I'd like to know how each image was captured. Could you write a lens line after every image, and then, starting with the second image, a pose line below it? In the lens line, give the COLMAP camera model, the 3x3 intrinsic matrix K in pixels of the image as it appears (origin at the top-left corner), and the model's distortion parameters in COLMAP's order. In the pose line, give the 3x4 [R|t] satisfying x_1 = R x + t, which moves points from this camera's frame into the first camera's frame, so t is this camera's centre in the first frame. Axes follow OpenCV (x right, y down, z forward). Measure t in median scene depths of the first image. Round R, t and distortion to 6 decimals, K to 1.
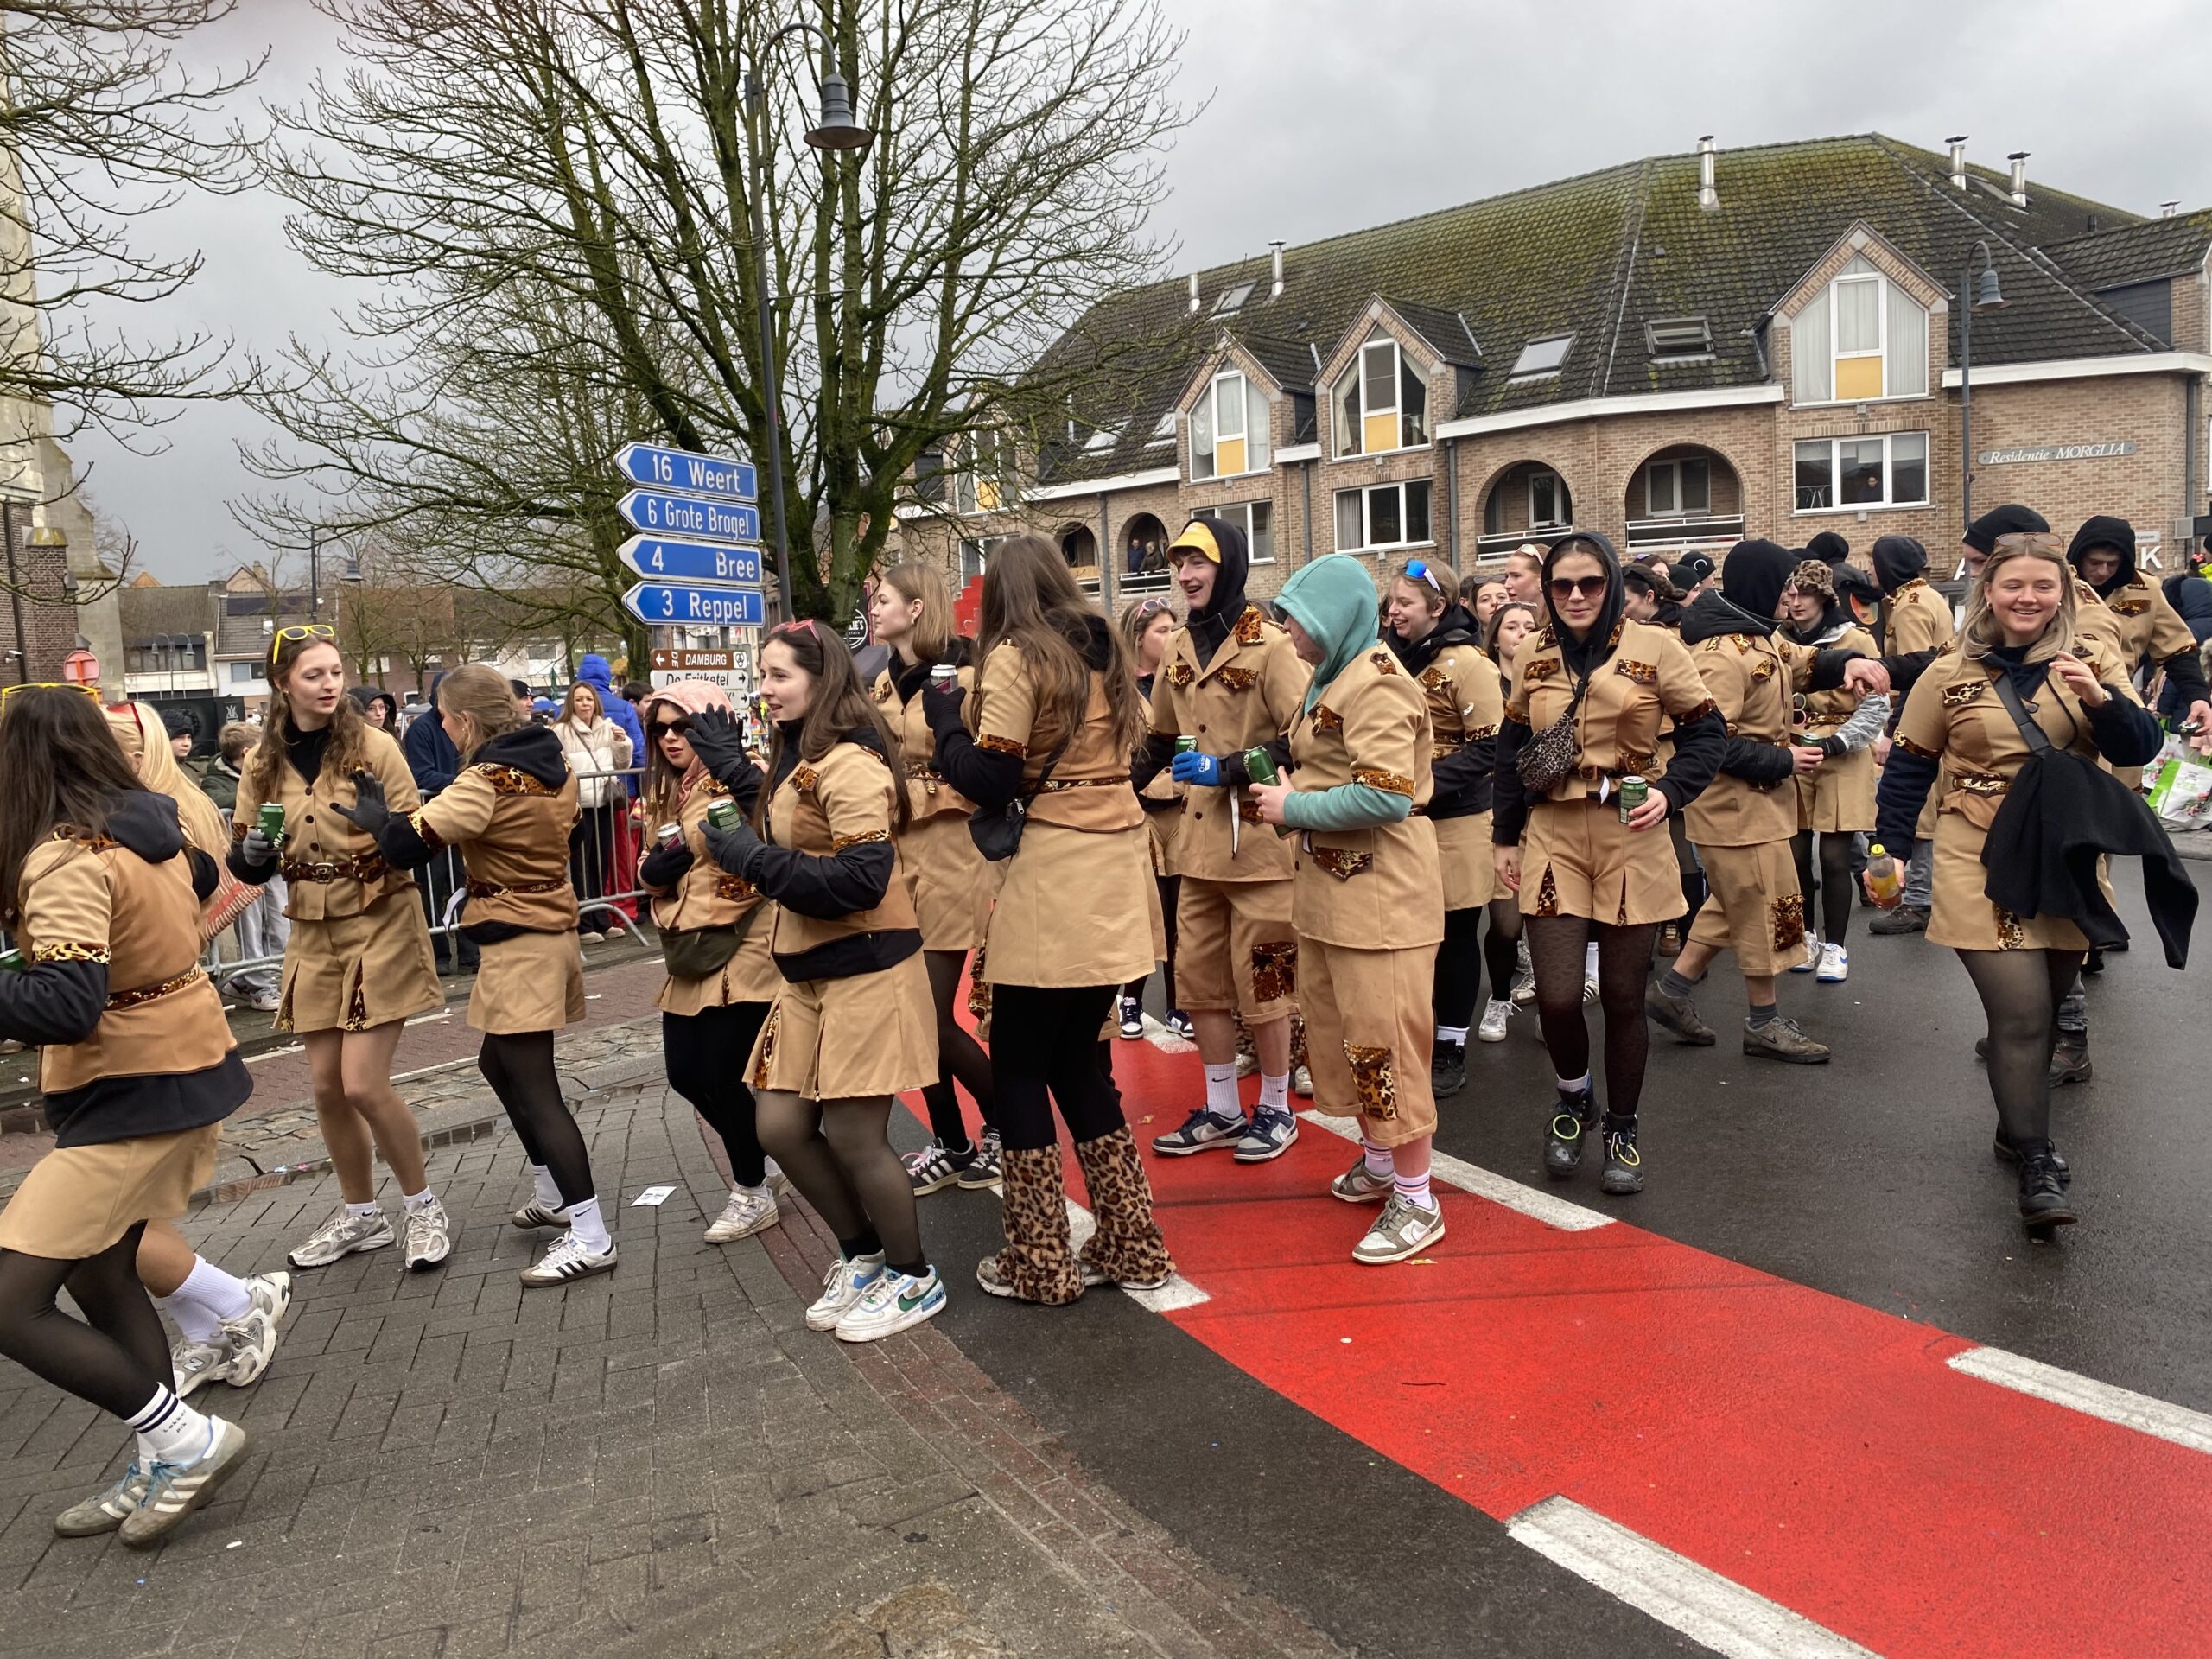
lens RADIAL K [[1696.6, 0, 1089.8], [0, 1696.6, 812.5], [0, 0, 1]] dist [0.026303, -0.027034]
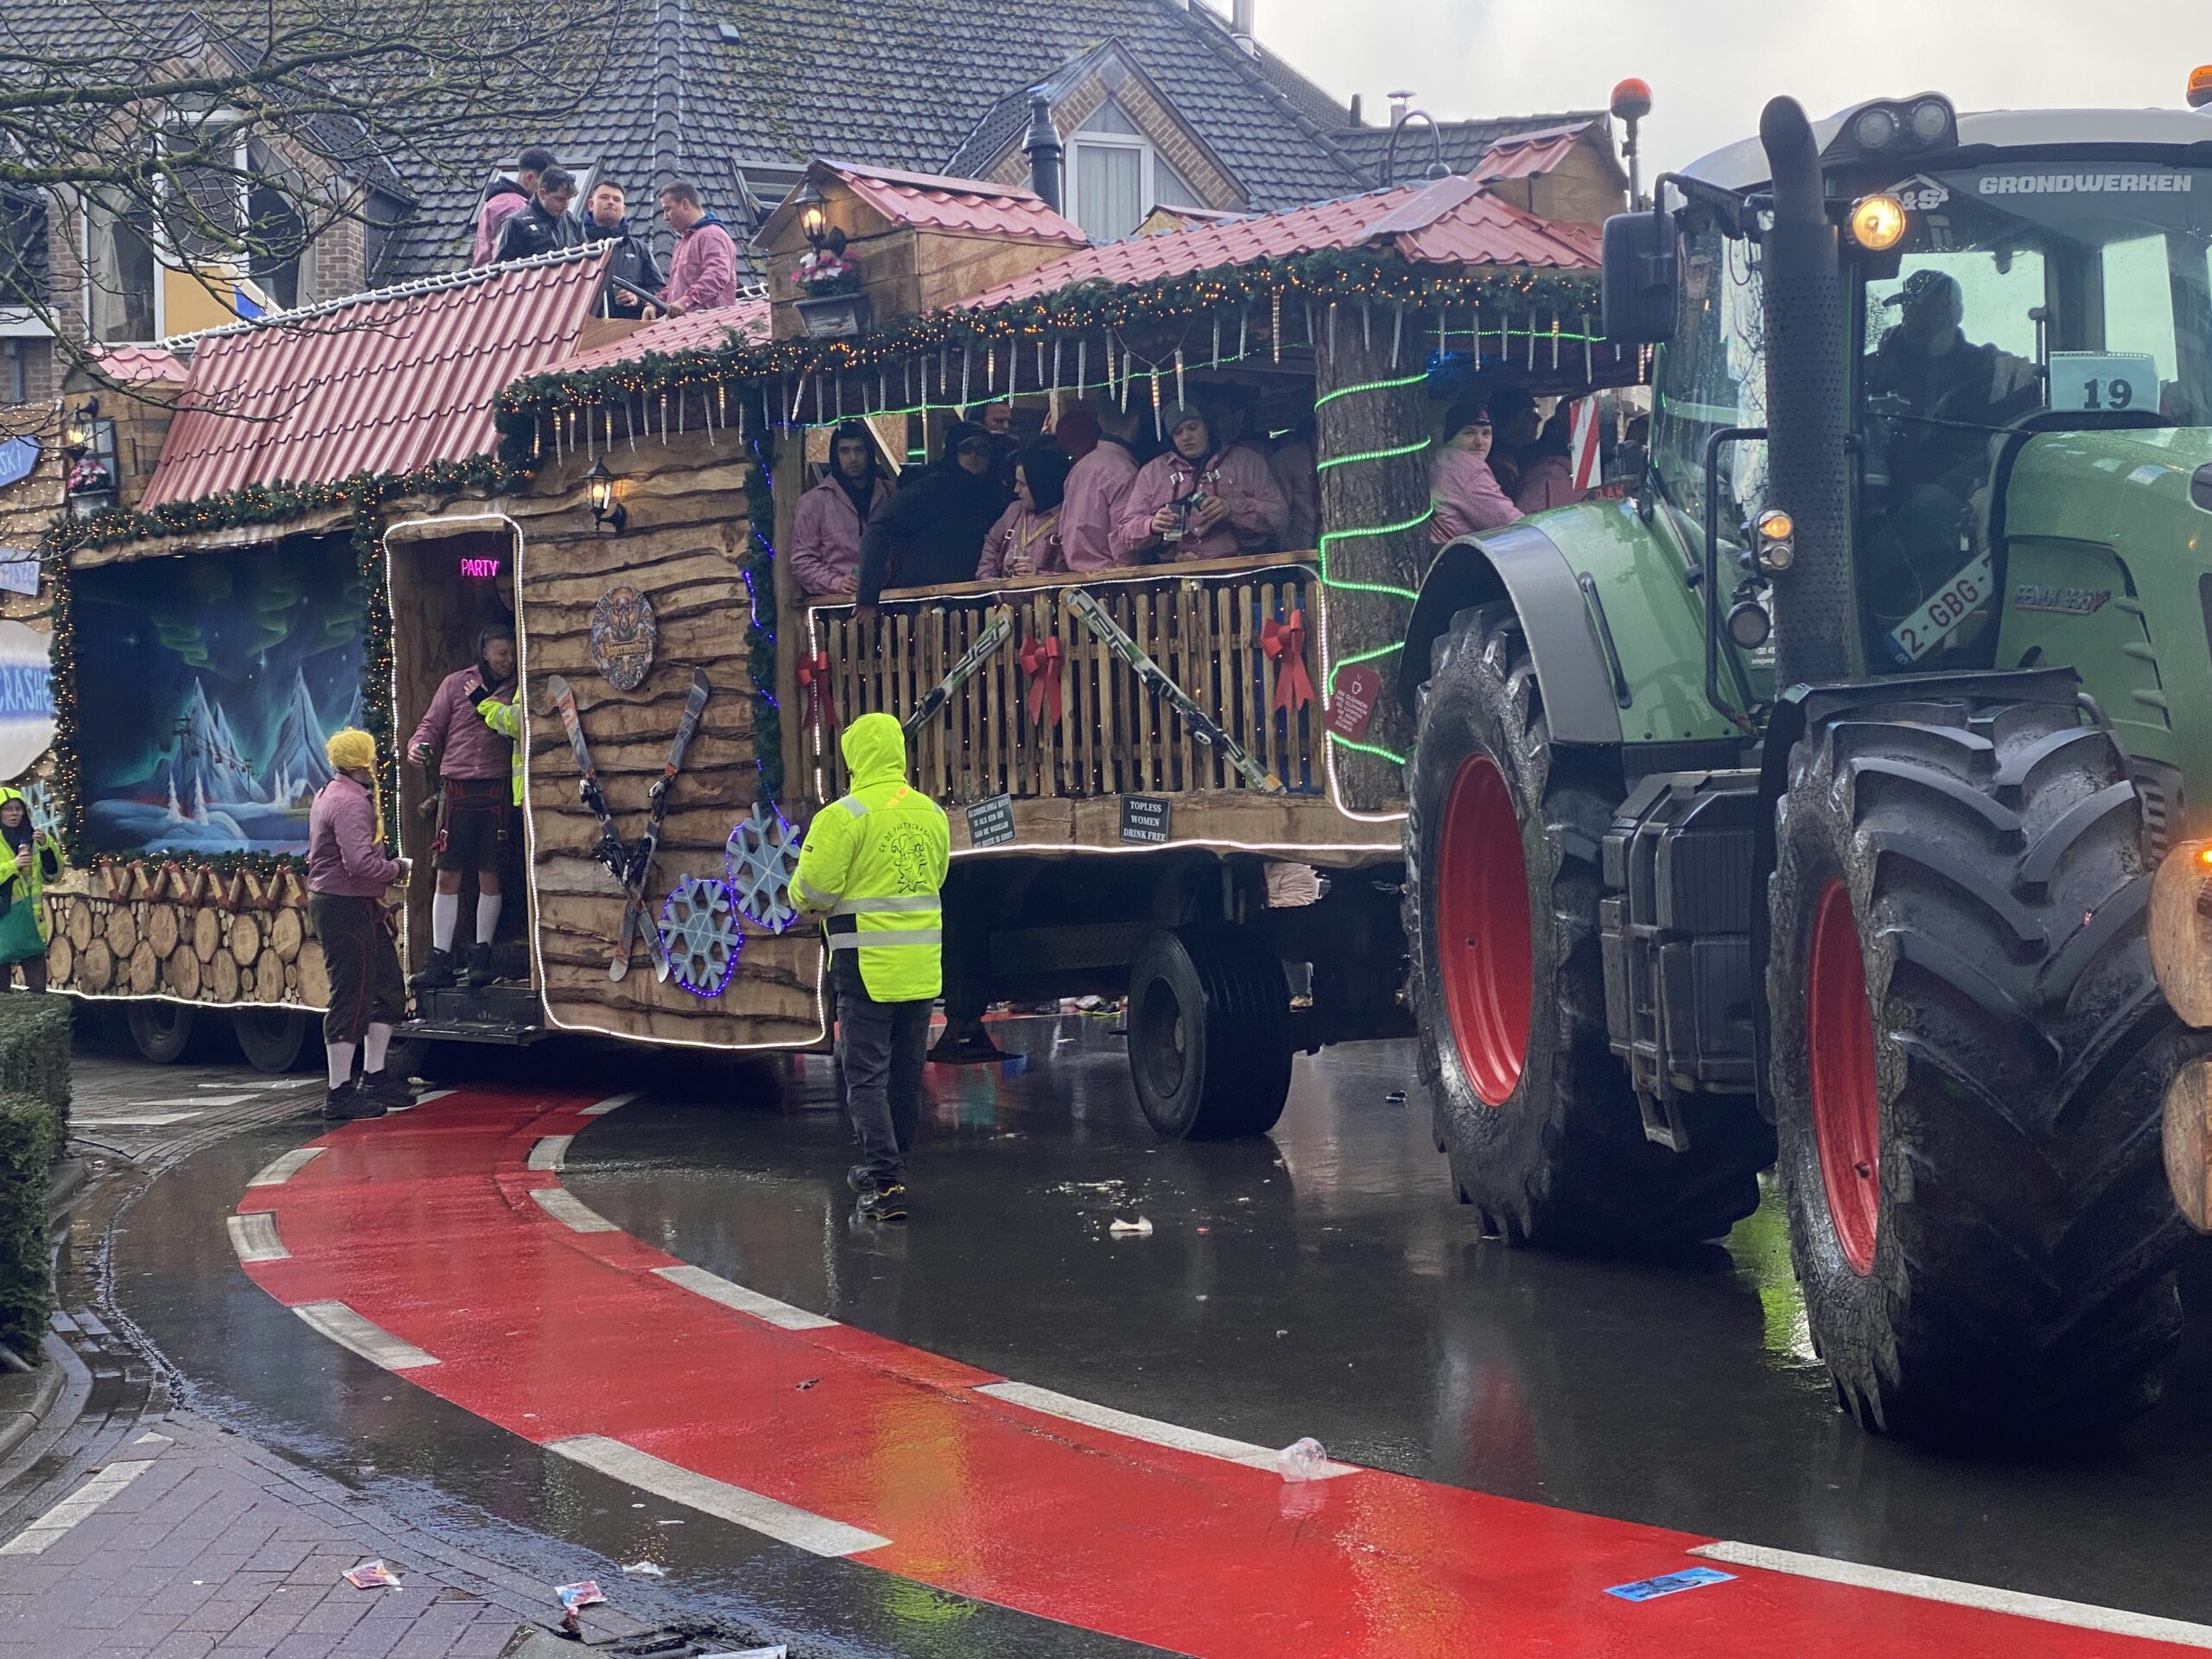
lens RADIAL K [[3392.8, 0, 1090.0], [0, 3392.8, 835.6], [0, 0, 1]] dist [0.117320, 0.000000]
pose [[0.839354, 0.039009, 0.542183, -0.138814], [0.003429, 0.997022, -0.077041, -0.000976], [-0.543574, 0.066524, 0.836721, 0.078427]]
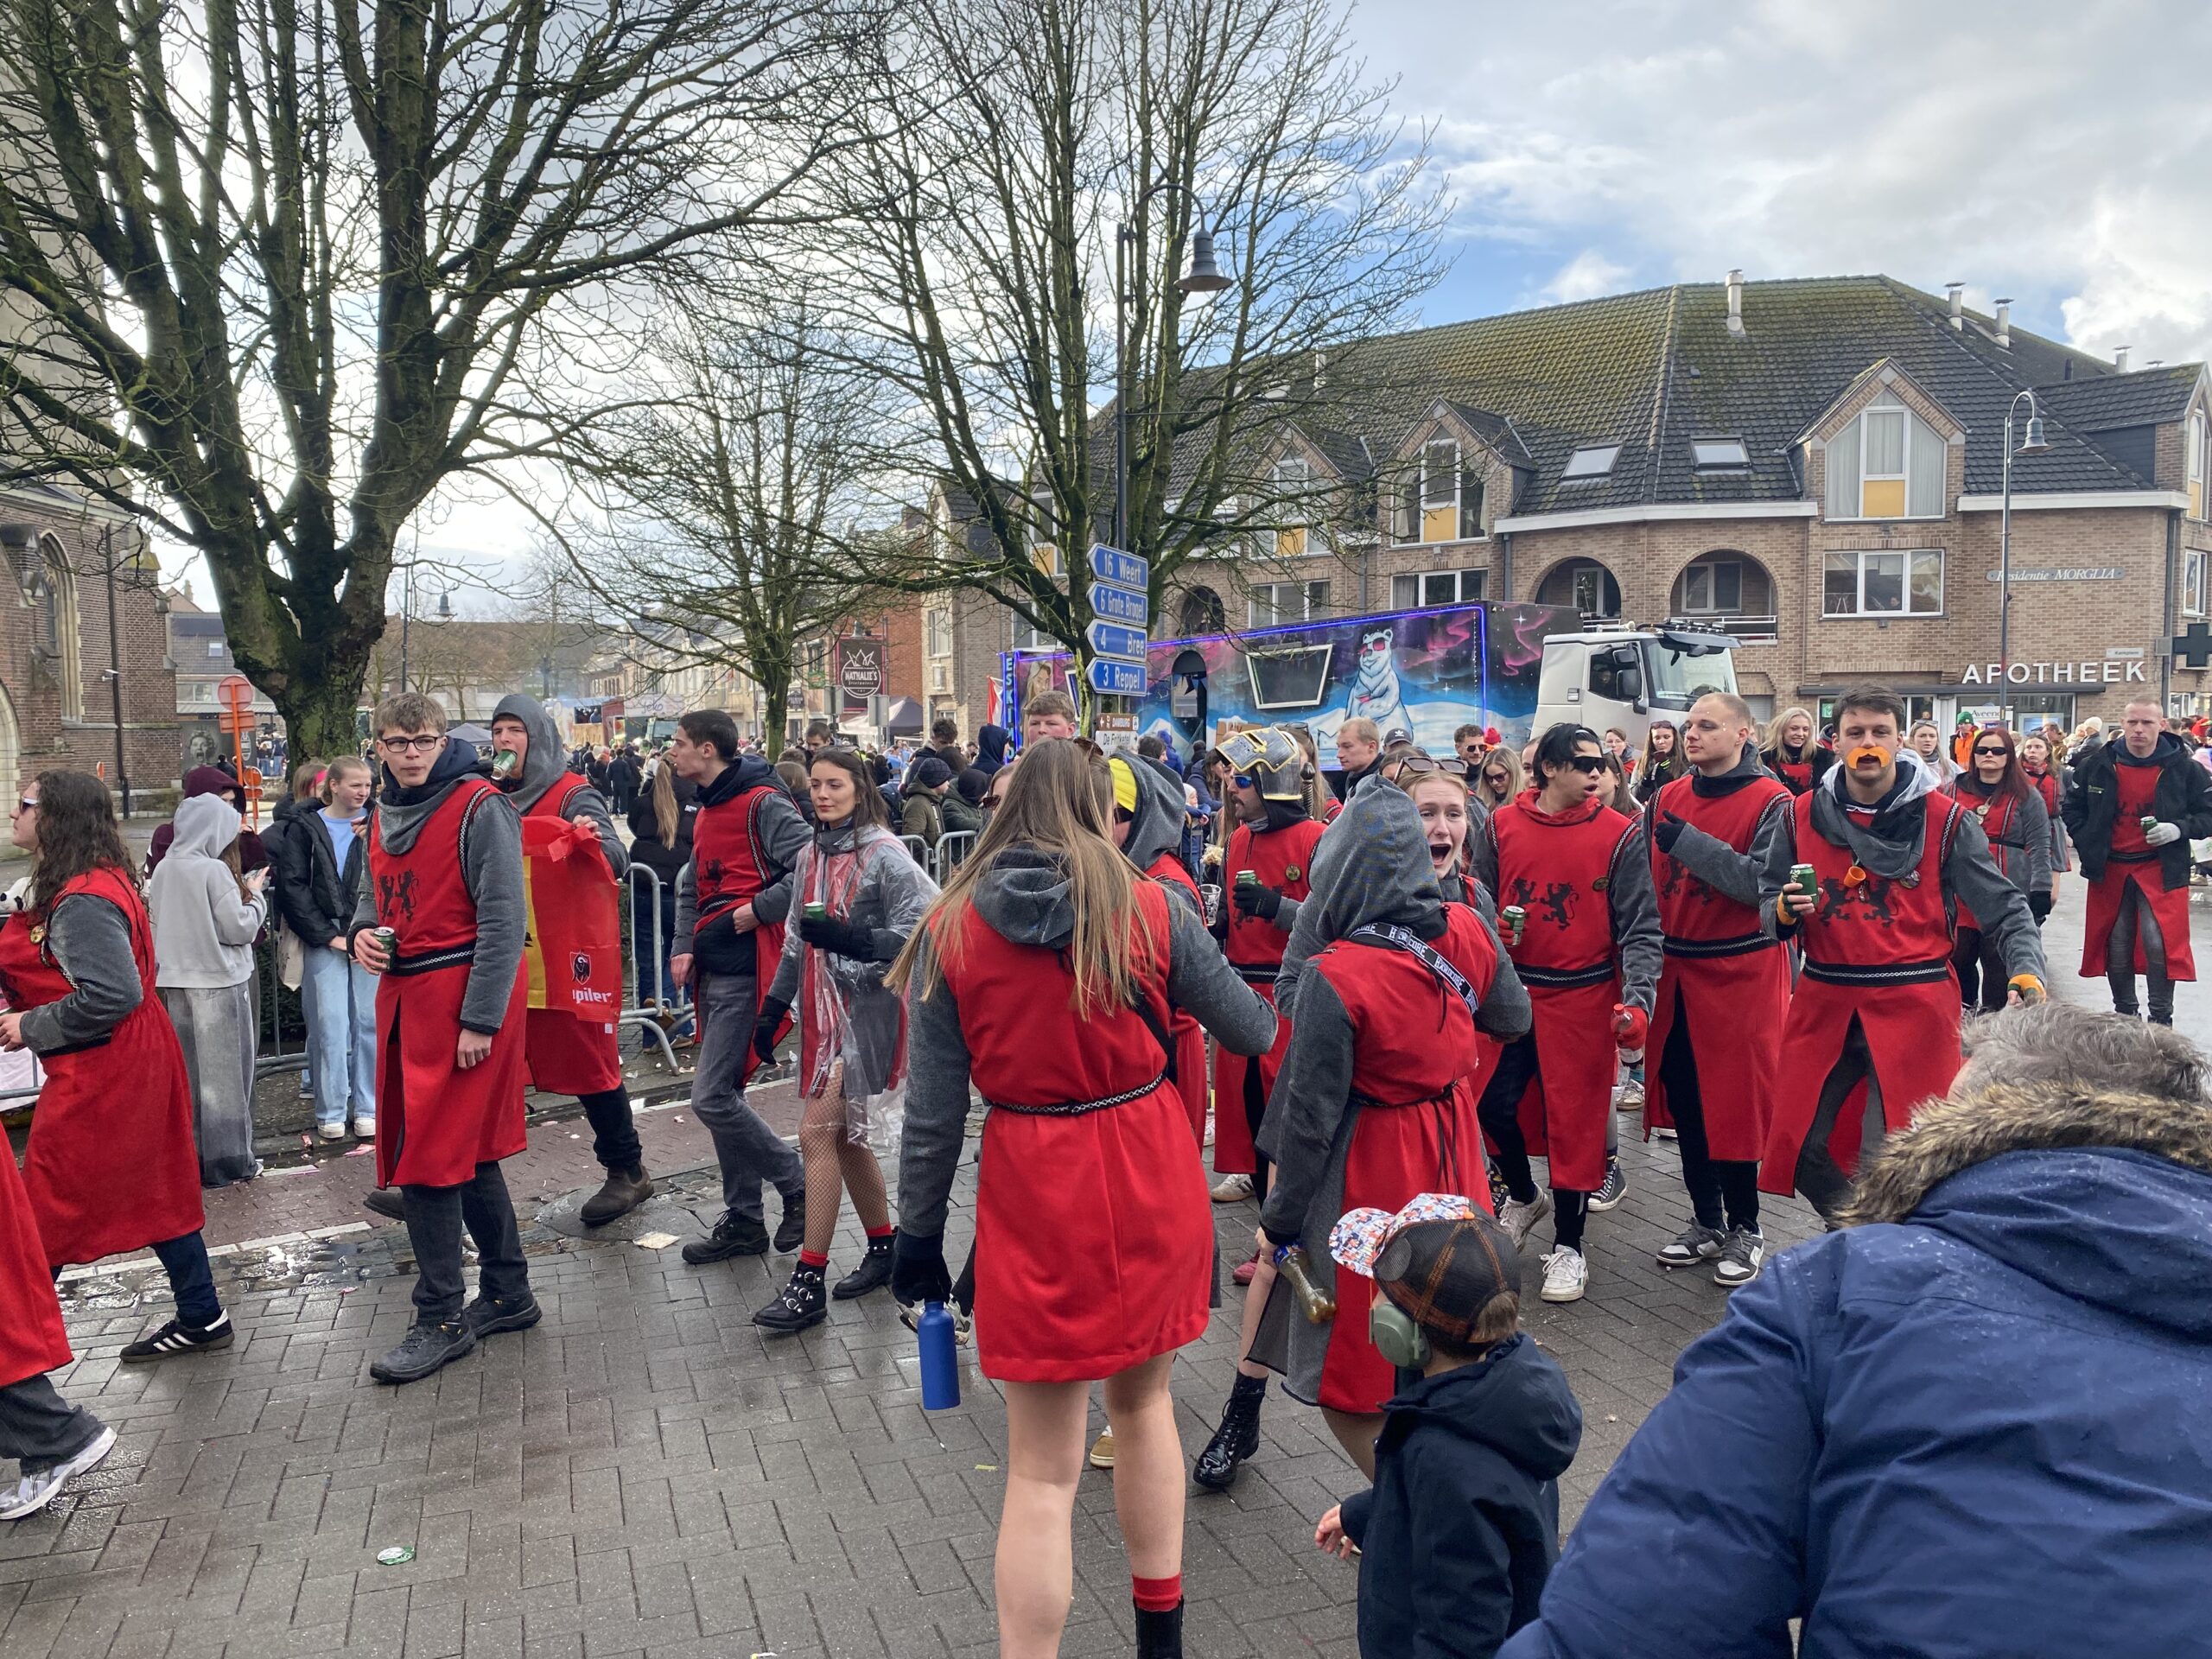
lens RADIAL K [[1696.6, 0, 1068.0], [0, 1696.6, 830.9], [0, 0, 1]] dist [0.026303, -0.027034]
pose [[0.997650, 0.037647, 0.057249, -0.125830], [-0.036461, 0.999101, -0.021620, 0.005105], [-0.058011, 0.019482, 0.998126, -0.070832]]
